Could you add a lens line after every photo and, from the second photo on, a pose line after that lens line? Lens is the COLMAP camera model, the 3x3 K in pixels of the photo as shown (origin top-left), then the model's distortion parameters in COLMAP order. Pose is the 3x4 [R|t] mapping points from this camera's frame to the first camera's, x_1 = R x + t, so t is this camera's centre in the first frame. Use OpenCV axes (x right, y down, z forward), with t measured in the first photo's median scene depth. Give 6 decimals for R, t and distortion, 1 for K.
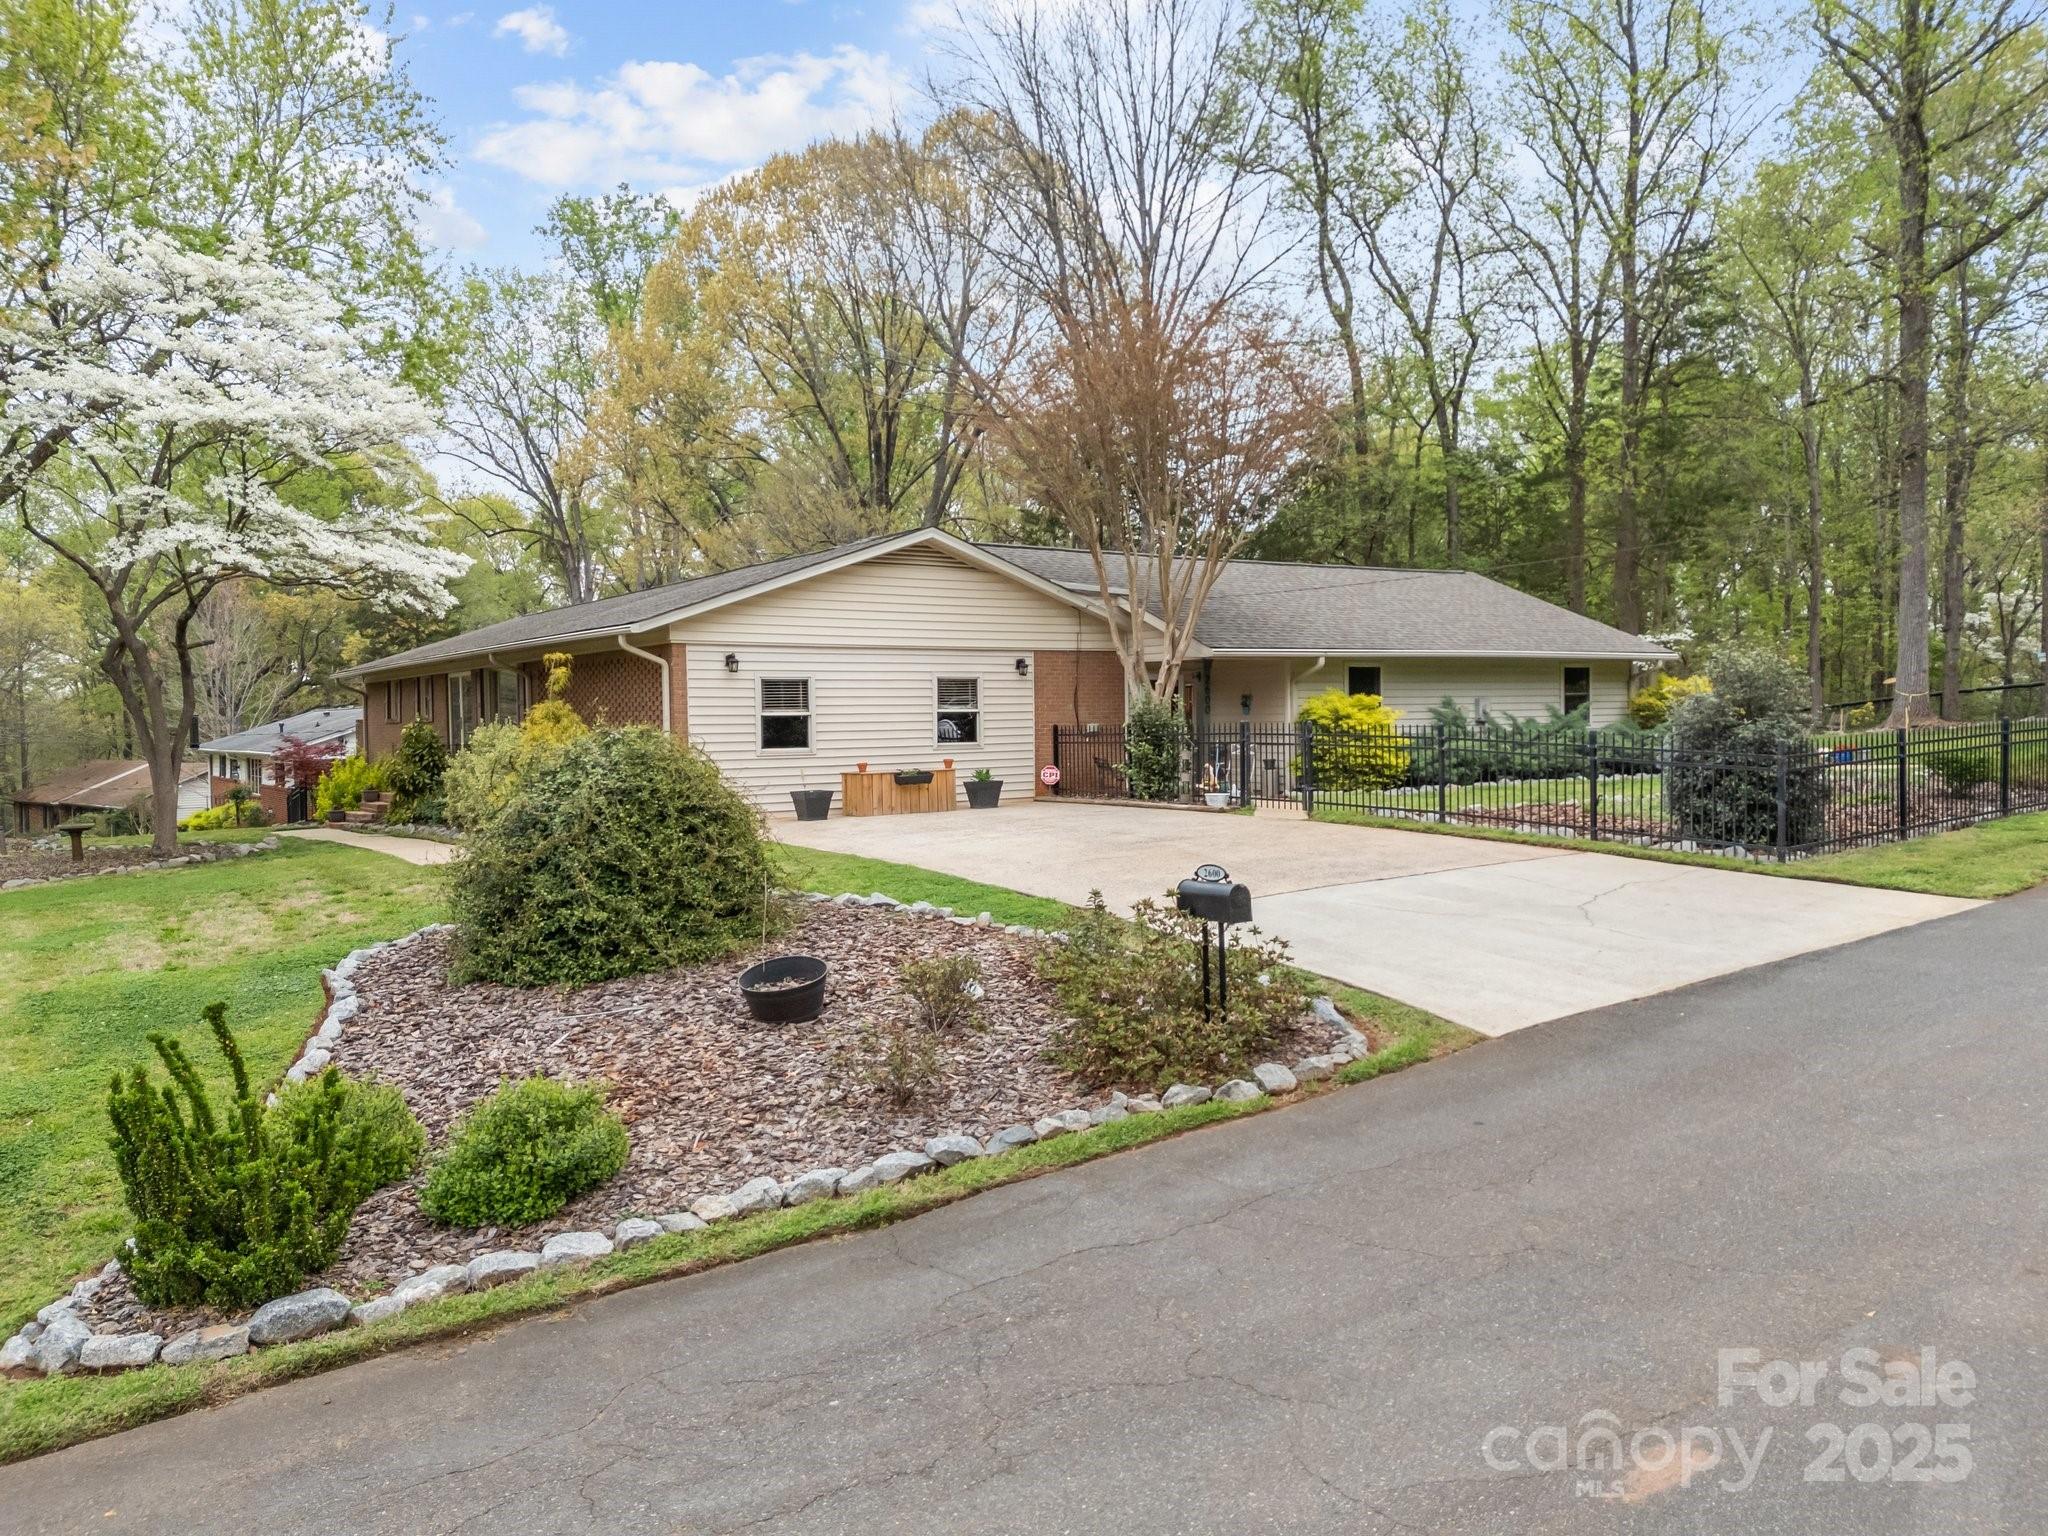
lens RADIAL K [[1536.4, 0, 1023.4], [0, 1536.4, 744.3], [0, 0, 1]] dist [0.078971, -0.076290]
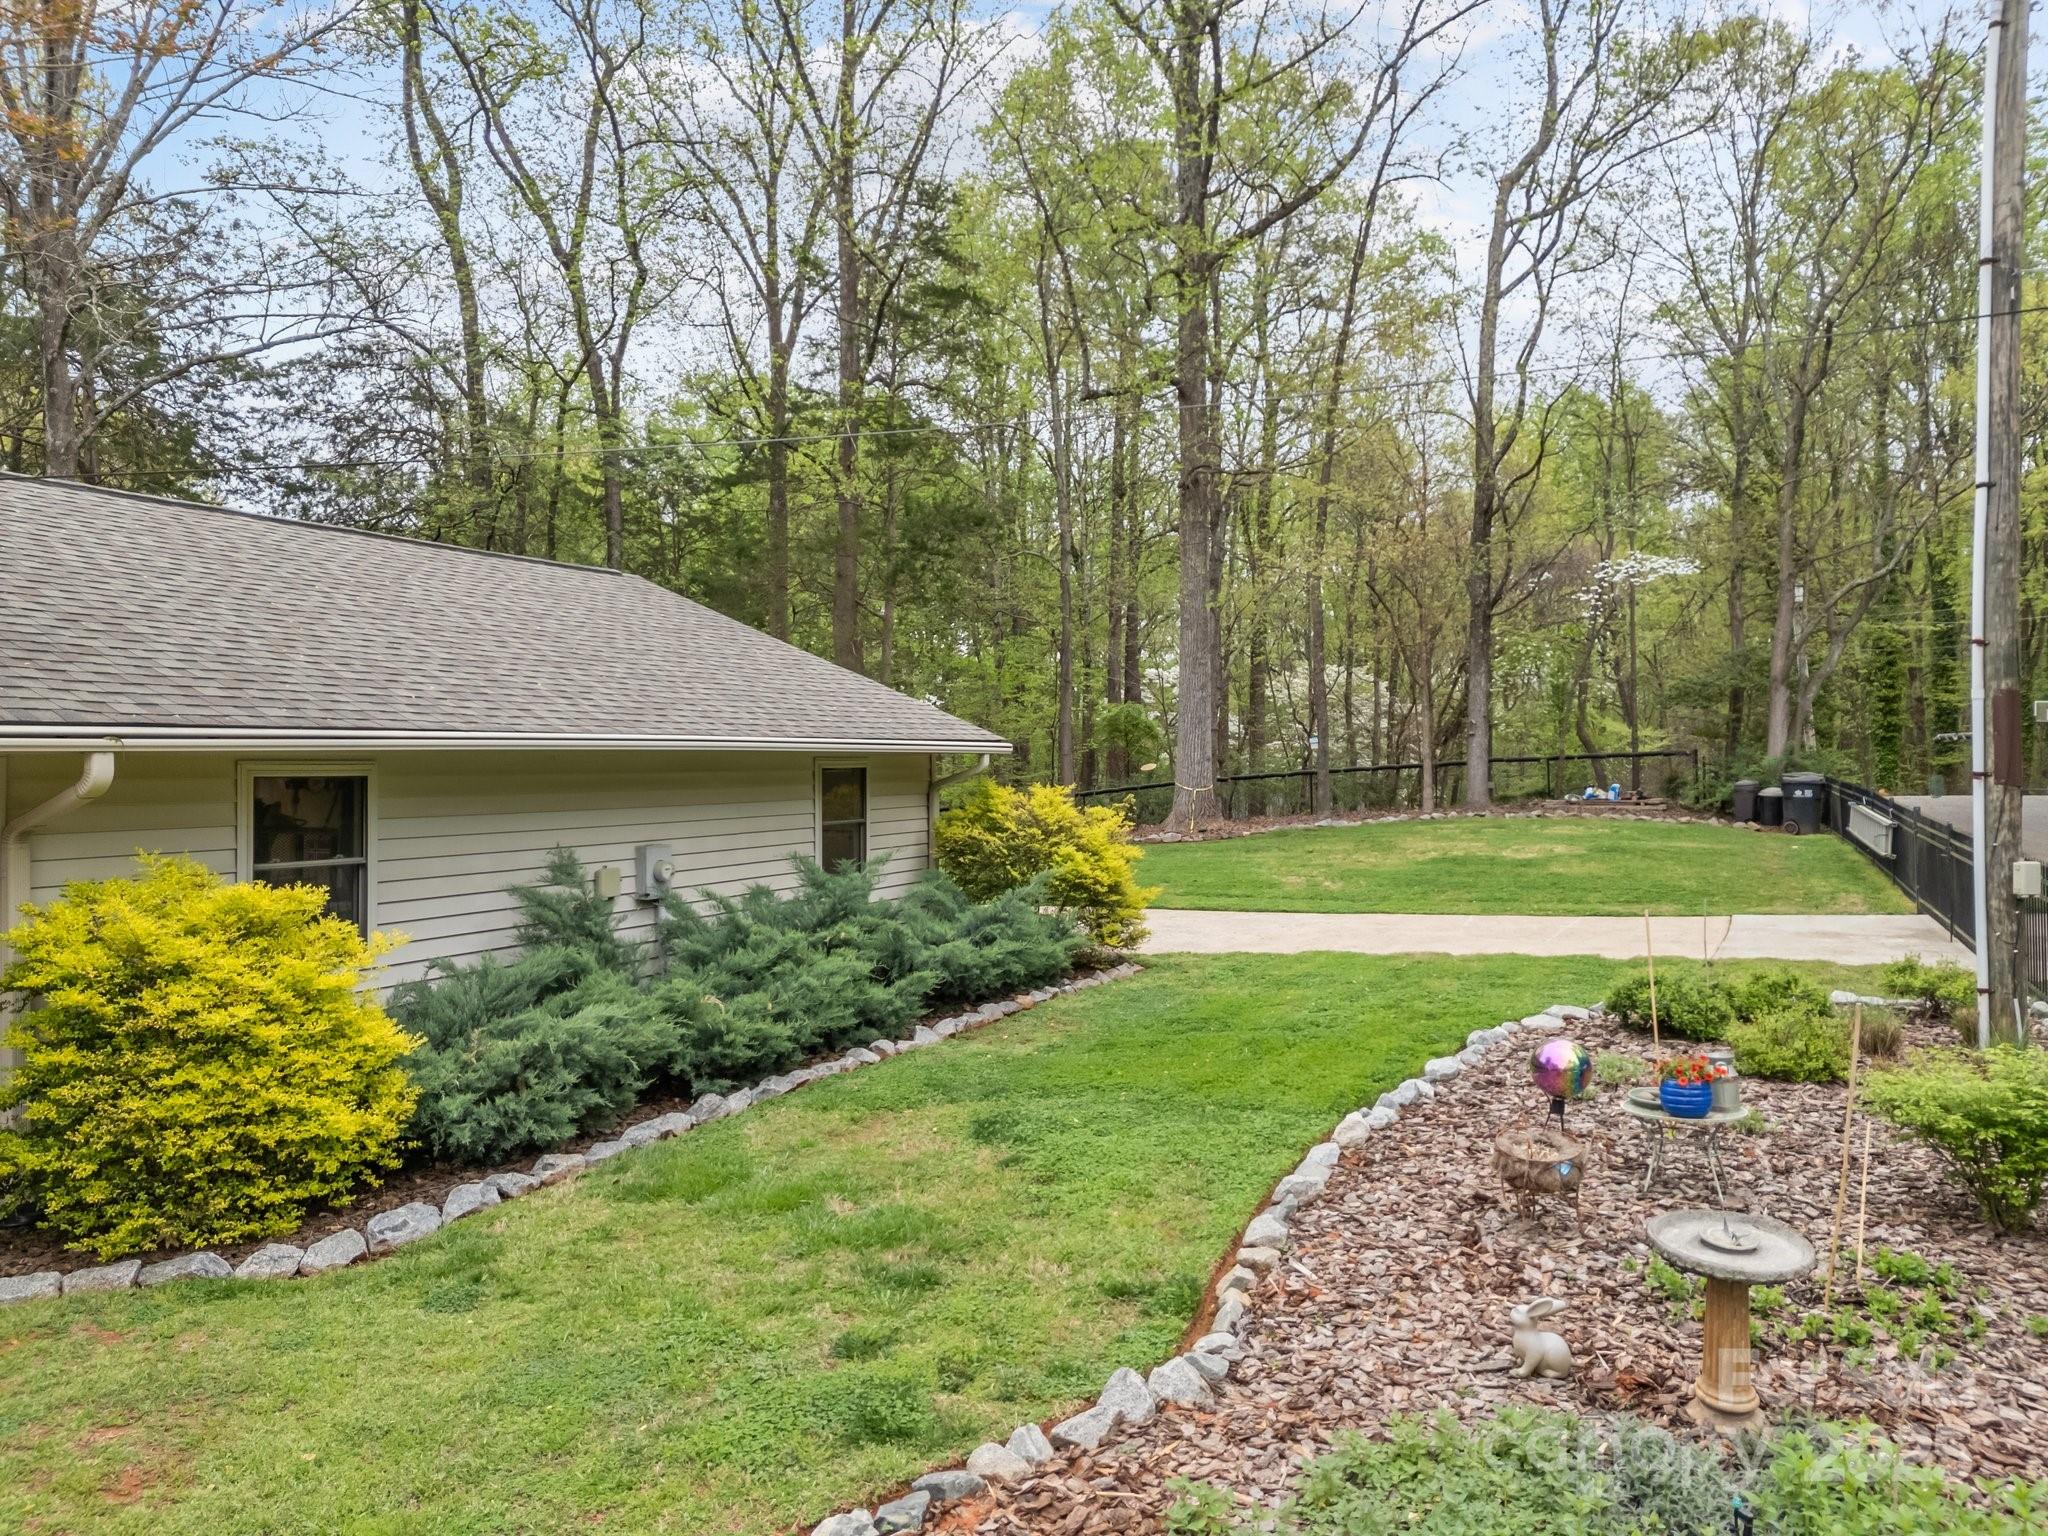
lens RADIAL K [[1536.4, 0, 1023.4], [0, 1536.4, 744.3], [0, 0, 1]] dist [0.078971, -0.076290]
pose [[0.866015, 0.016644, 0.499741, 0.159735], [0.000680, 0.999406, -0.034464, -0.039267], [-0.500017, 0.030186, 0.865489, 0.538112]]
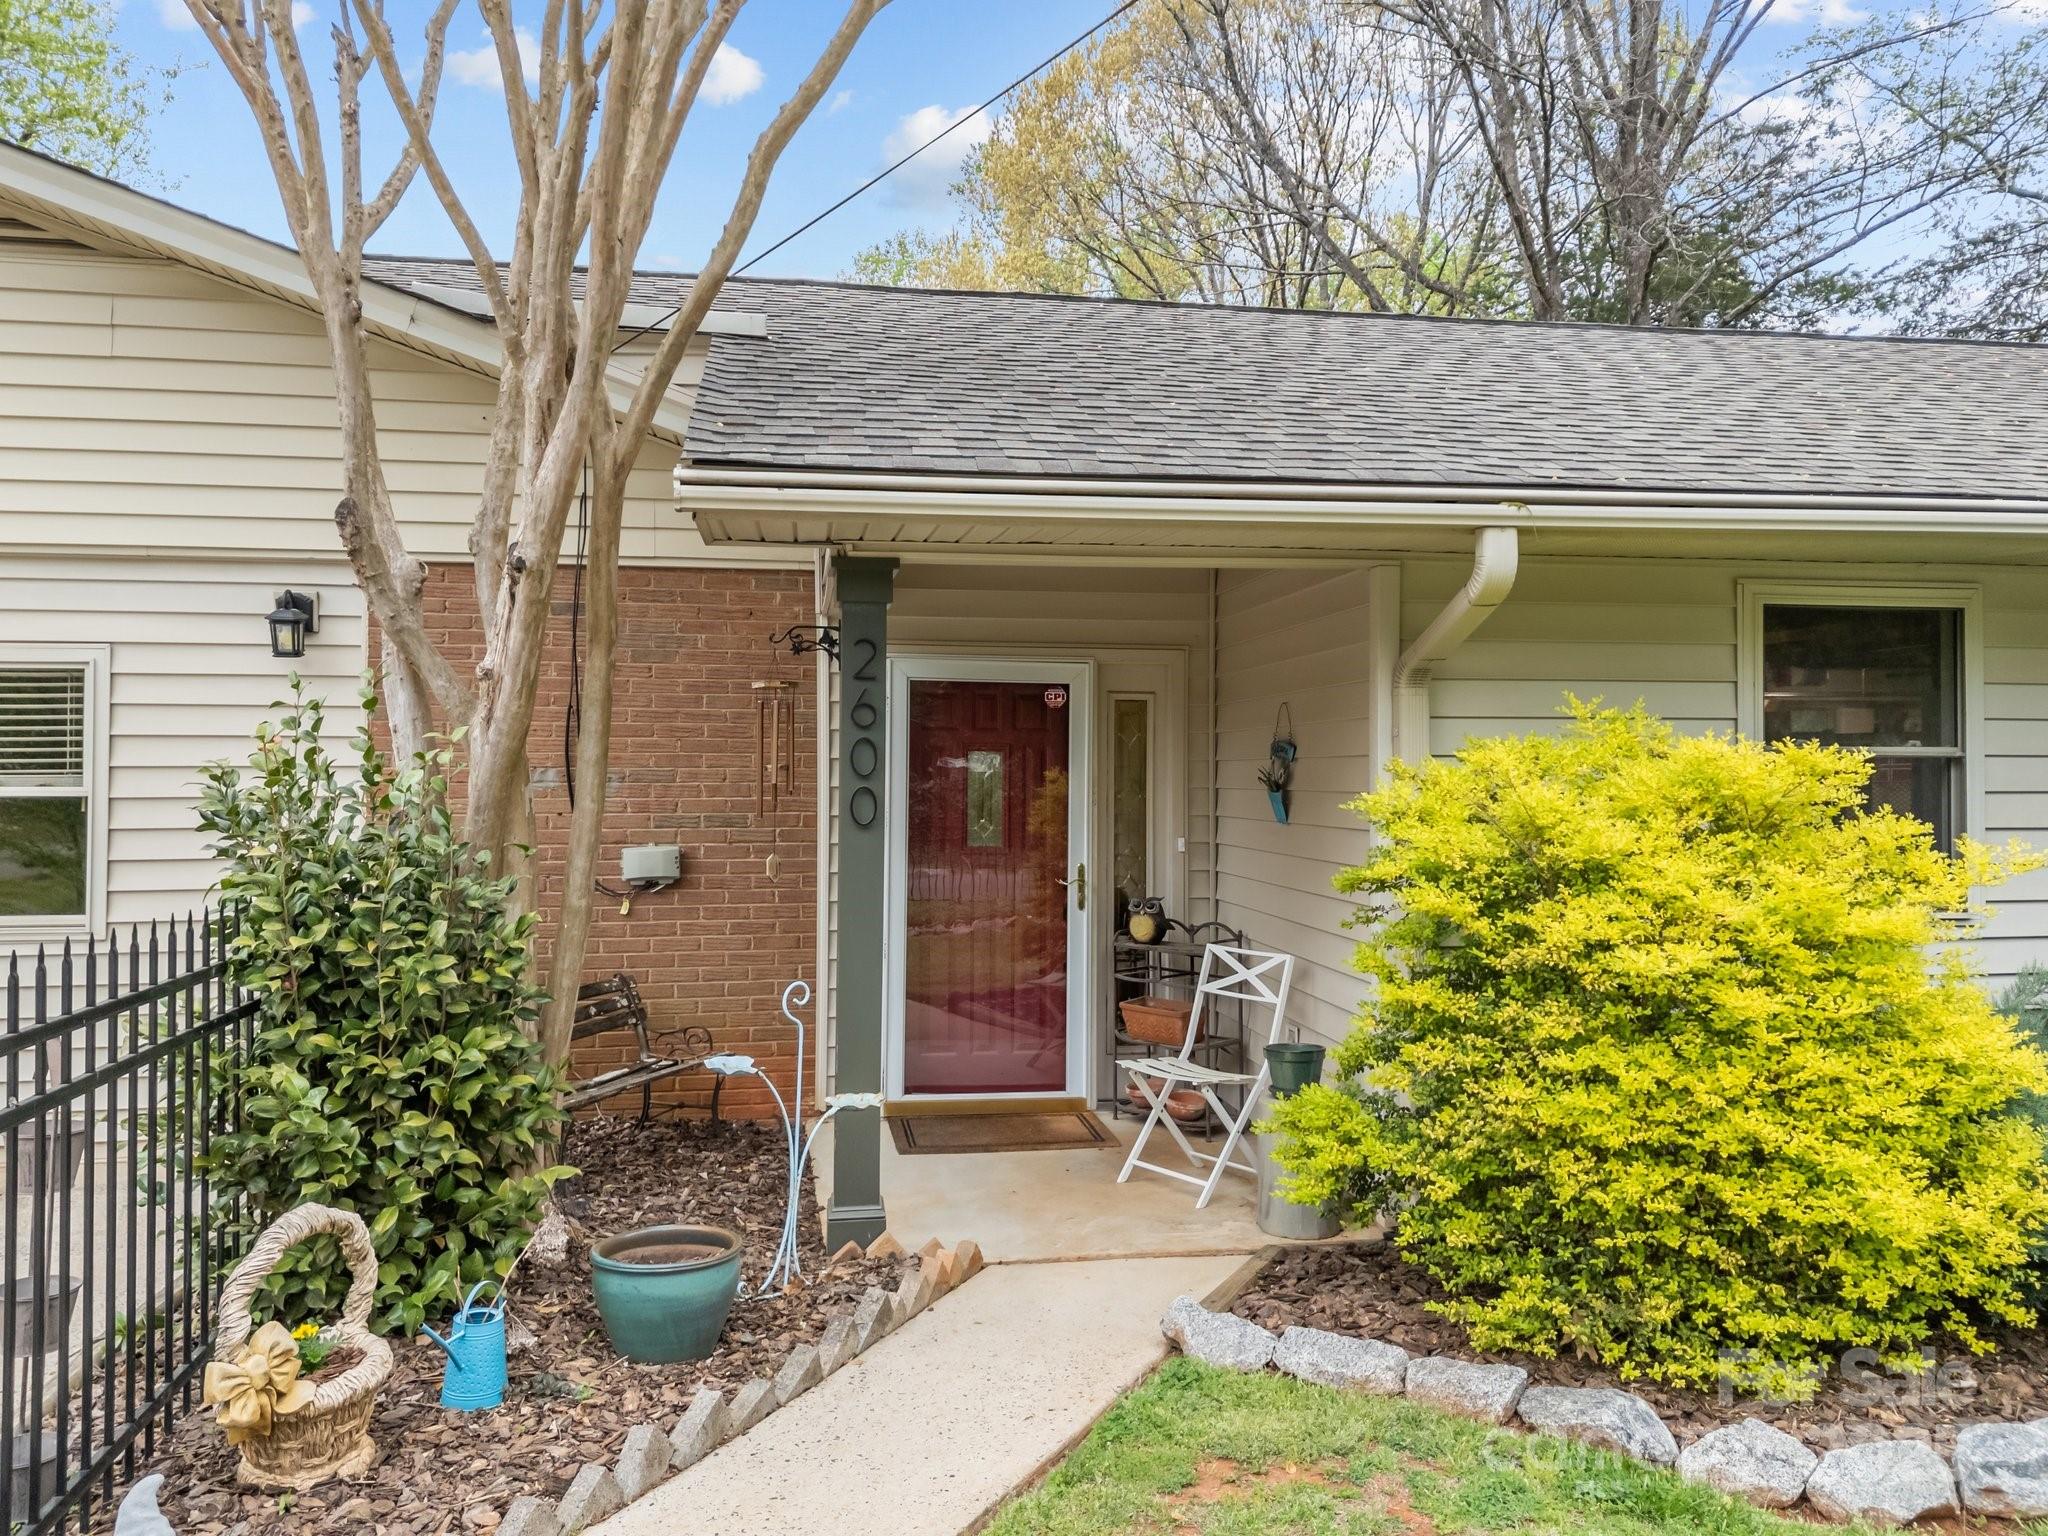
lens RADIAL K [[1536.4, 0, 1023.4], [0, 1536.4, 744.3], [0, 0, 1]] dist [0.078971, -0.076290]
pose [[0.907408, 0.008512, -0.420164, 0.178490], [-0.022780, 0.999321, -0.028953, -0.020350], [0.419632, 0.035844, 0.906986, 0.658613]]
